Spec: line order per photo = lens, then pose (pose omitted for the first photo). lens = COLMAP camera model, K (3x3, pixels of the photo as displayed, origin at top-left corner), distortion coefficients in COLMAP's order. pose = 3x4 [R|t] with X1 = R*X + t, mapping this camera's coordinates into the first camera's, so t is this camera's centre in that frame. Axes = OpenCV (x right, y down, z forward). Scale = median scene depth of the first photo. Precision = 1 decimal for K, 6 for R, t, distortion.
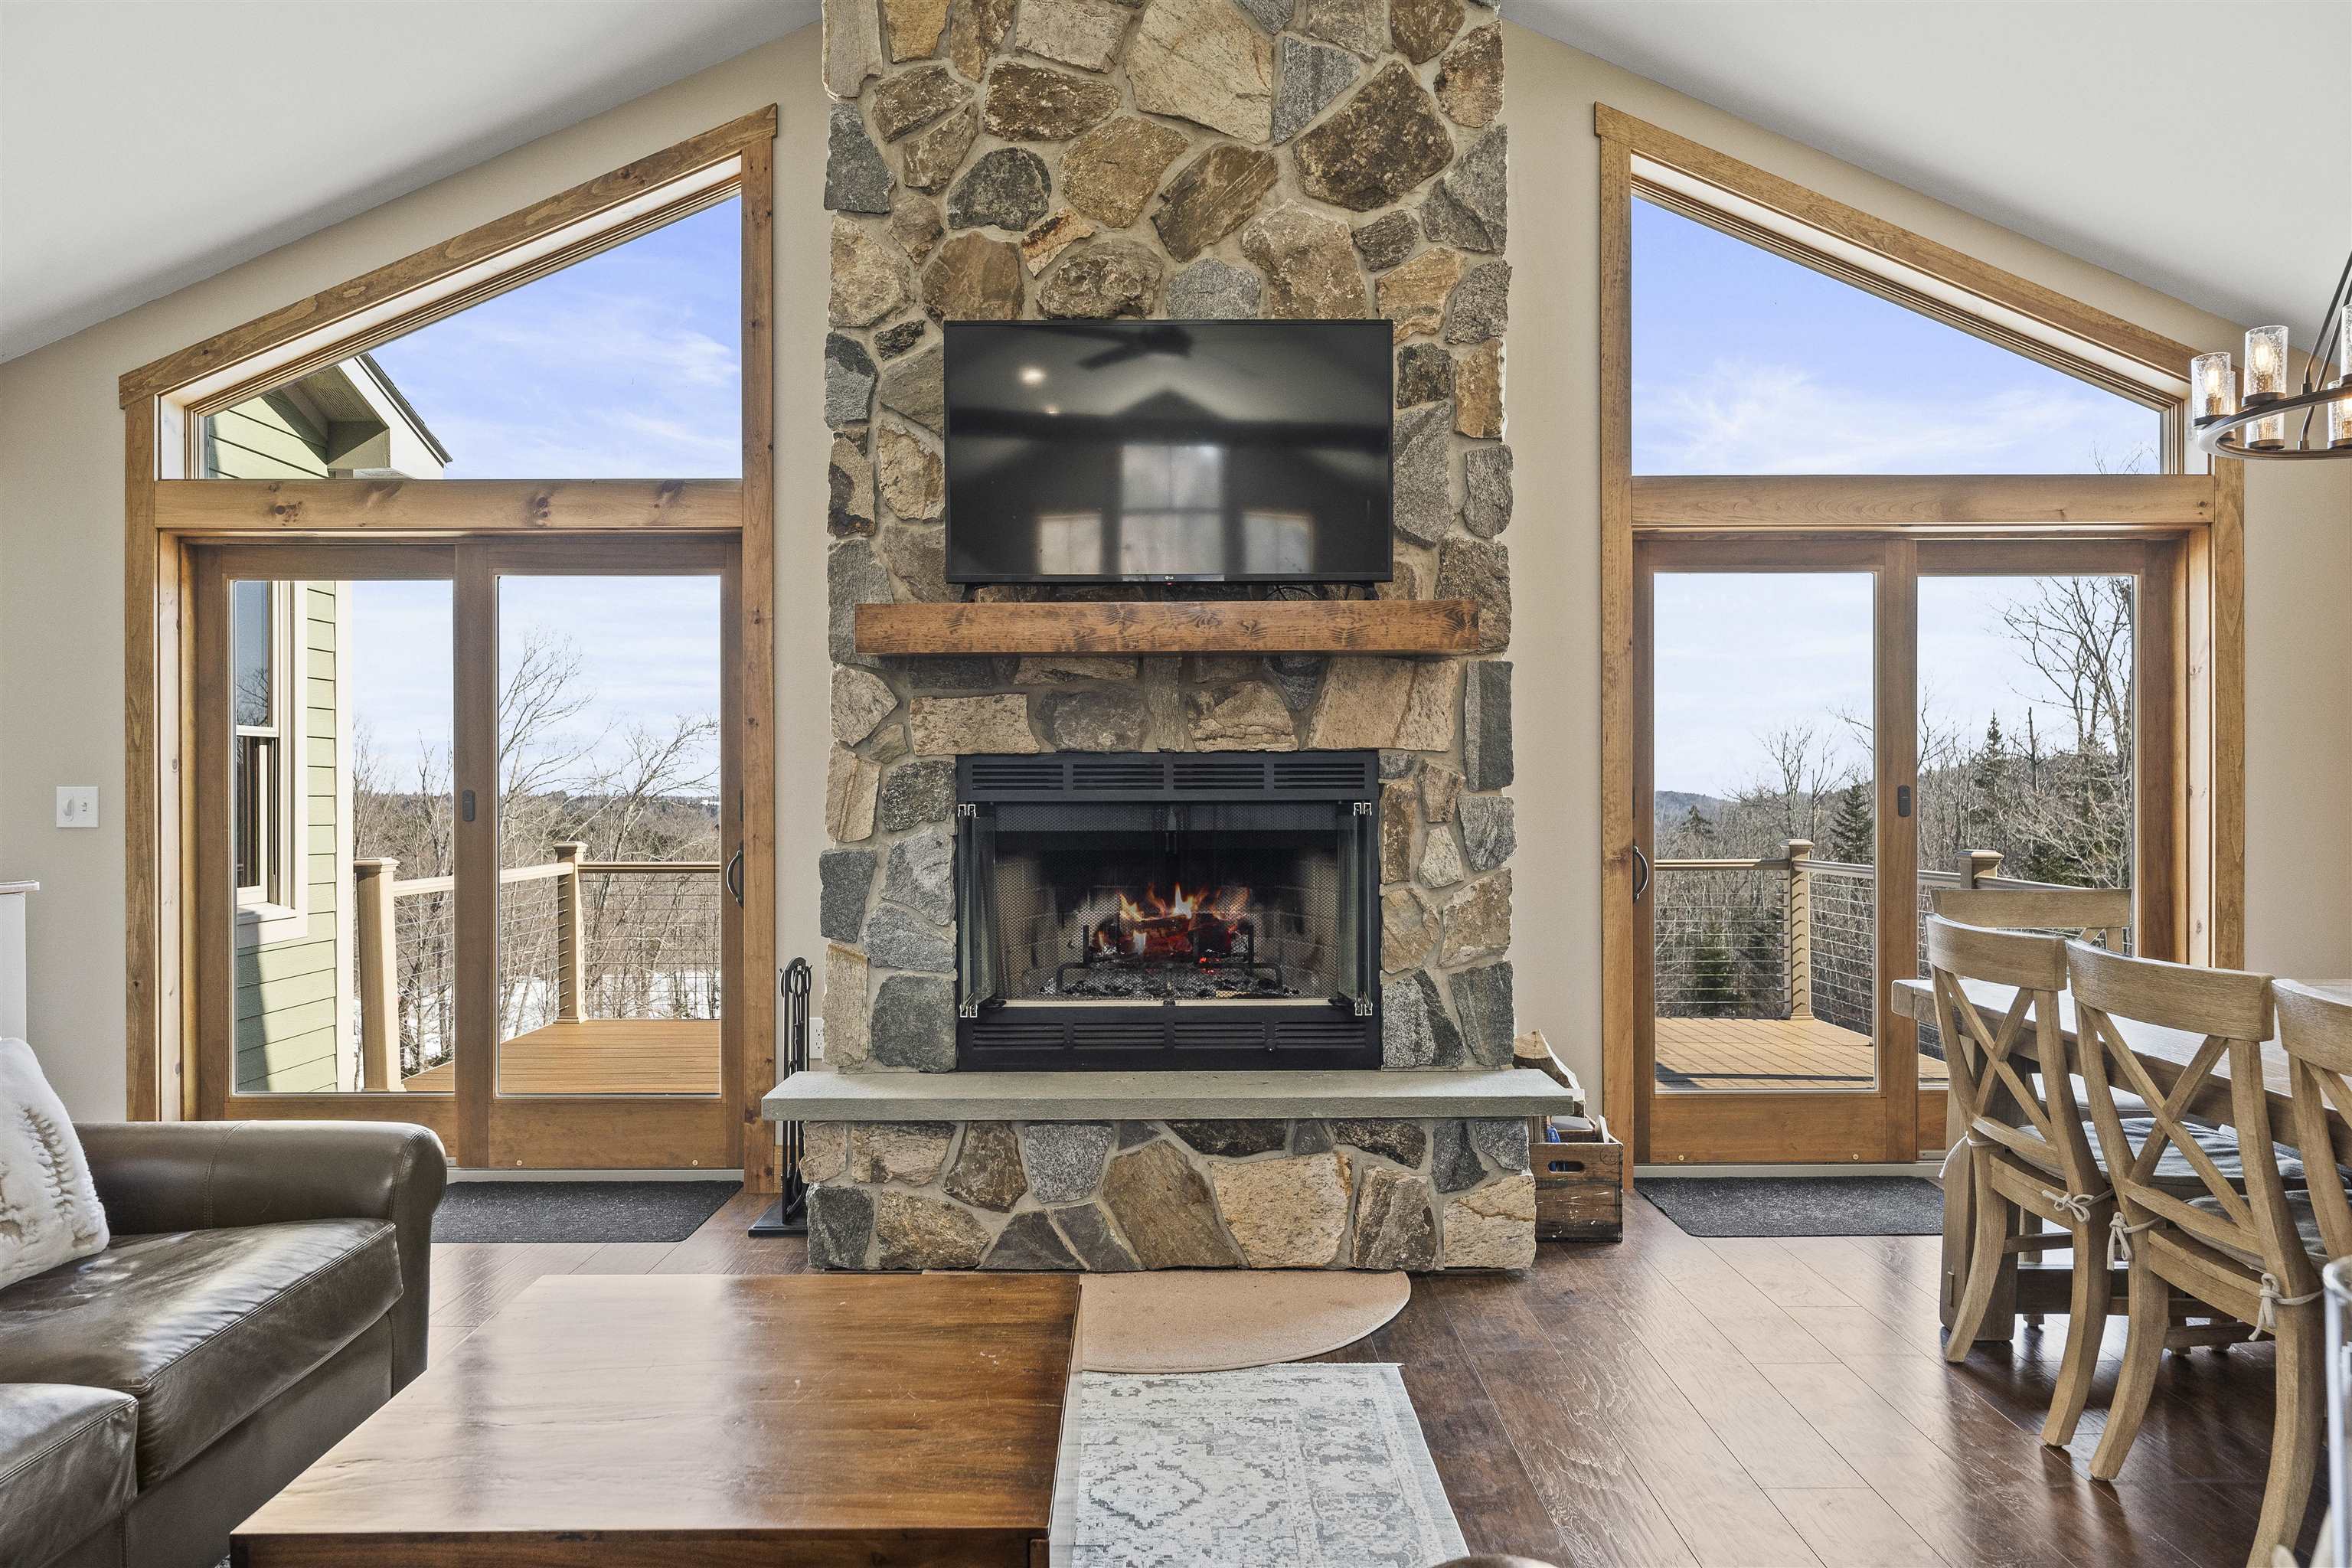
lens RADIAL K [[1584.5, 0, 1171.1], [0, 1584.5, 784.1], [0, 0, 1]] dist [-0.002551, -0.002559]
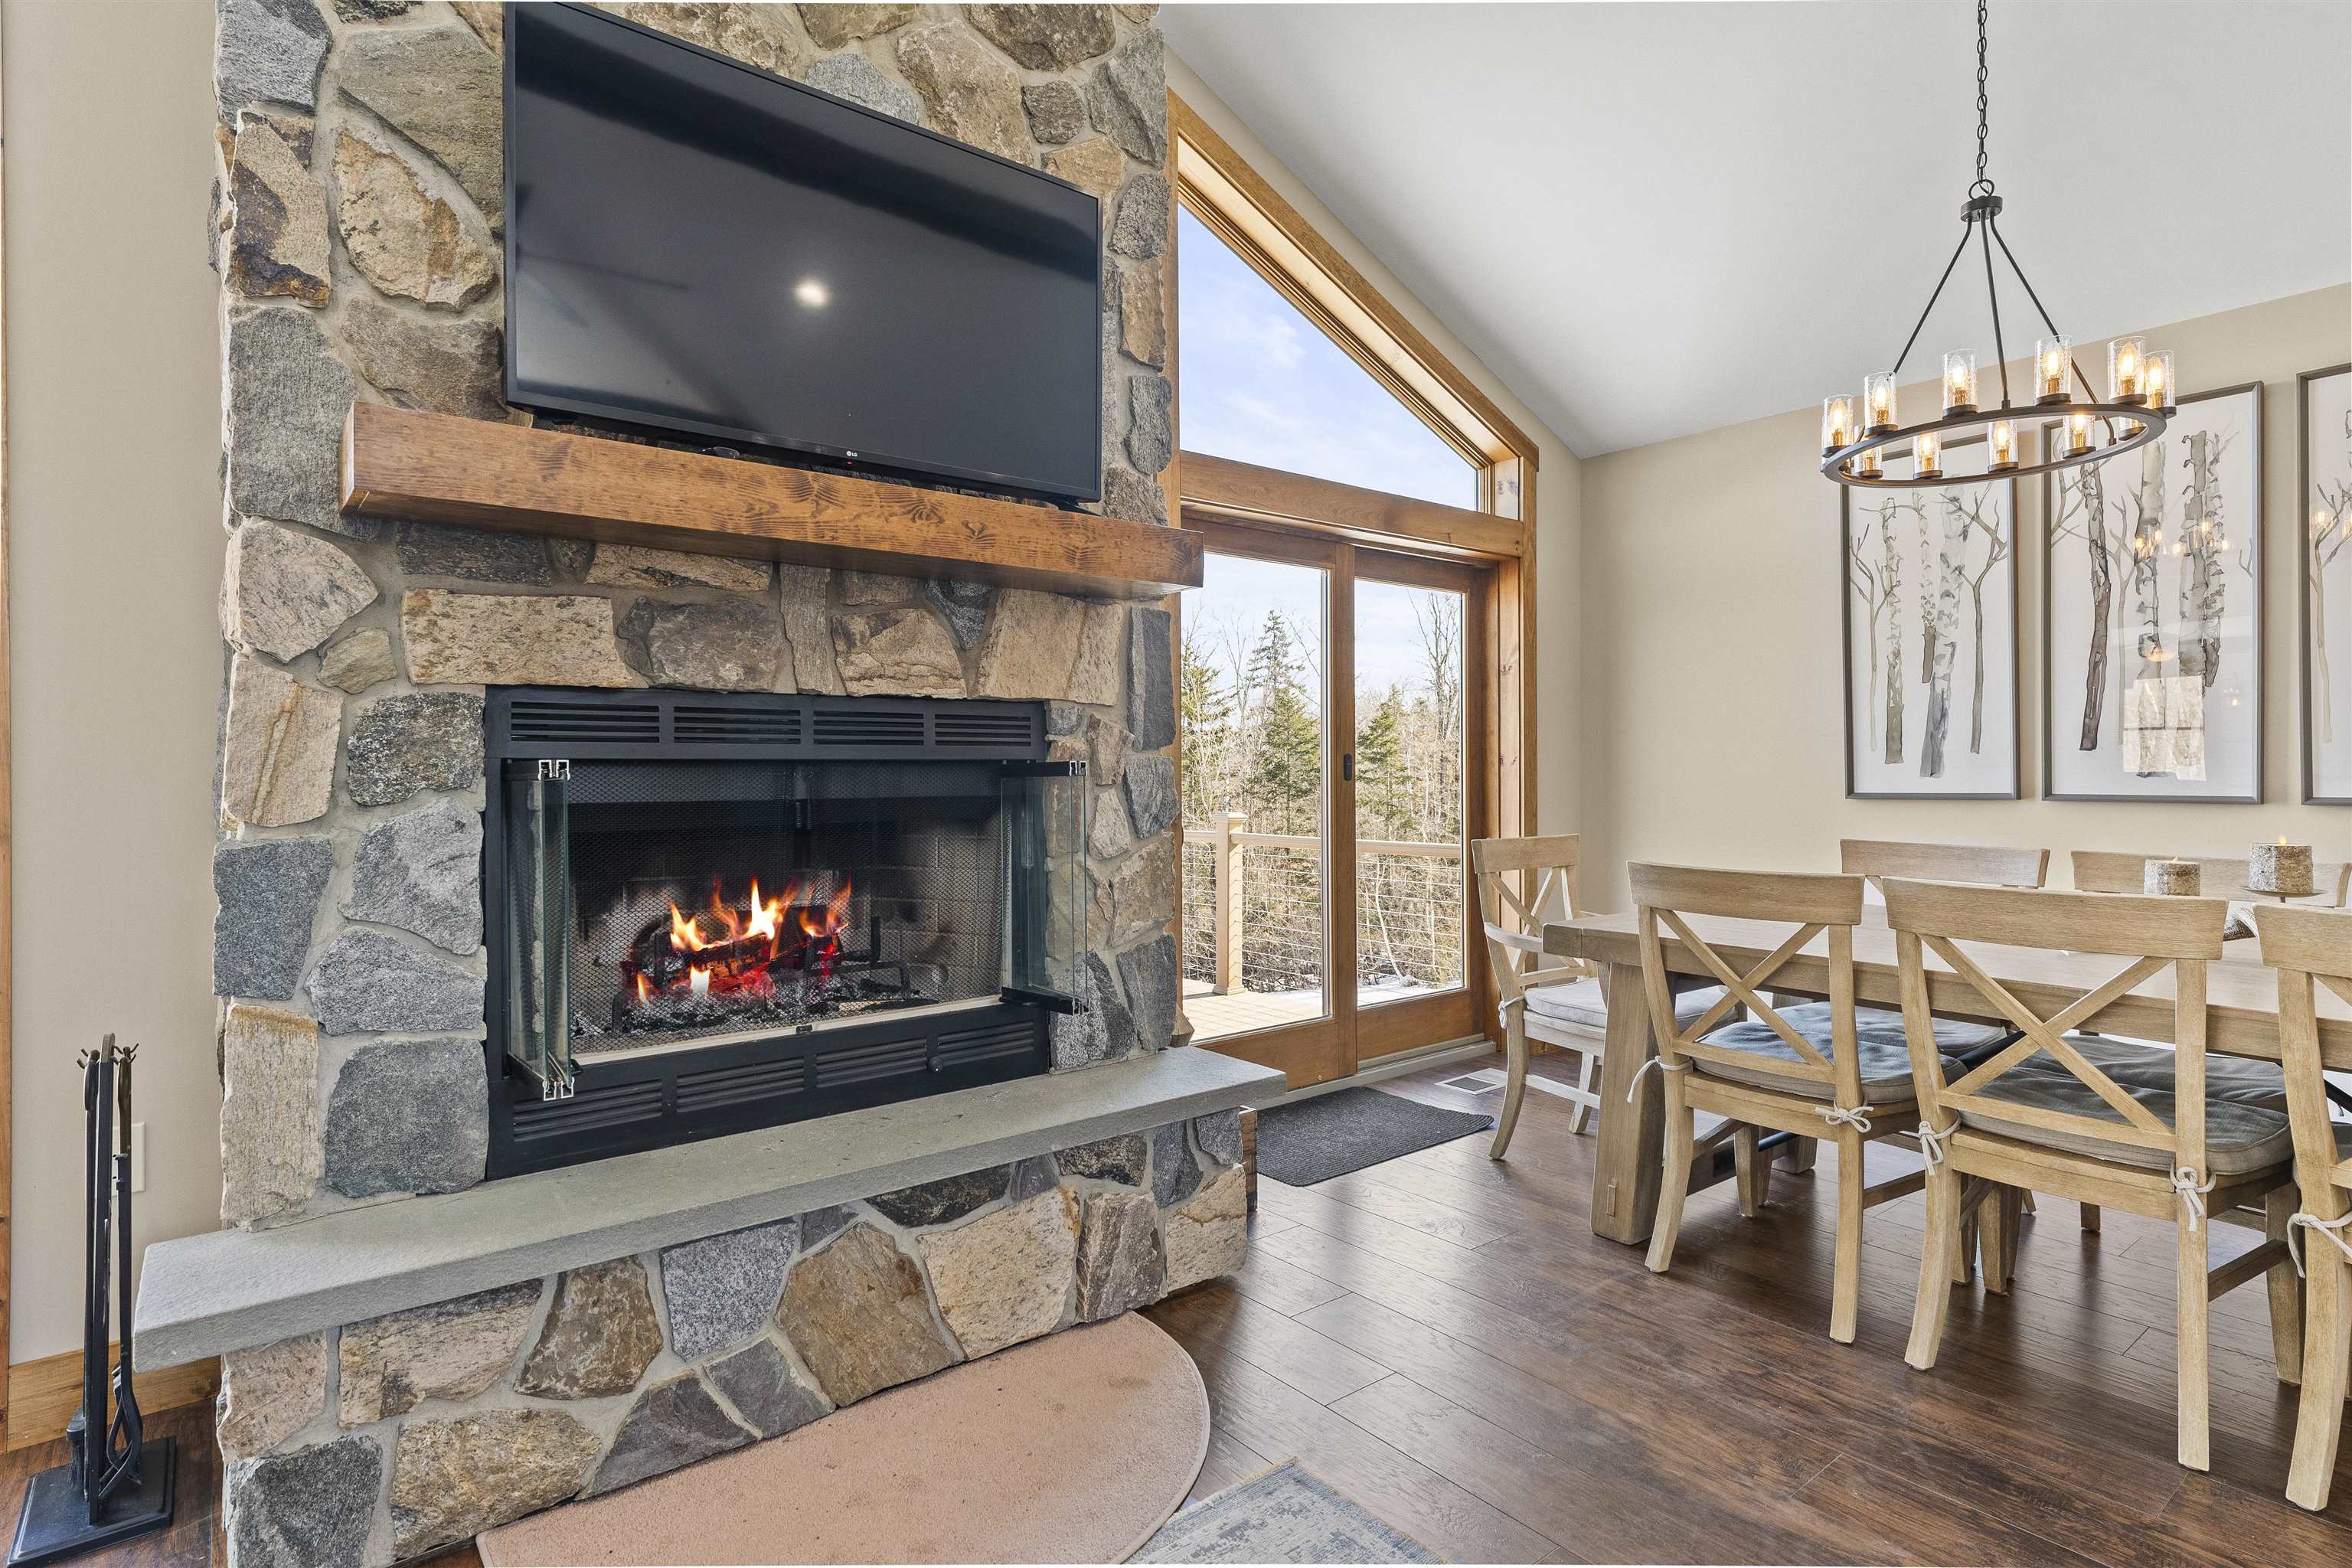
lens RADIAL K [[1200.8, 0, 1176.2], [0, 1200.8, 770.9], [0, 0, 1]] dist [0.009913, -0.000288]
pose [[0.778404, -0.000023, 0.627763, -0.225059], [0.002992, 0.999989, -0.003673, 0.018760], [-0.627756, 0.004737, 0.778395, 0.450206]]
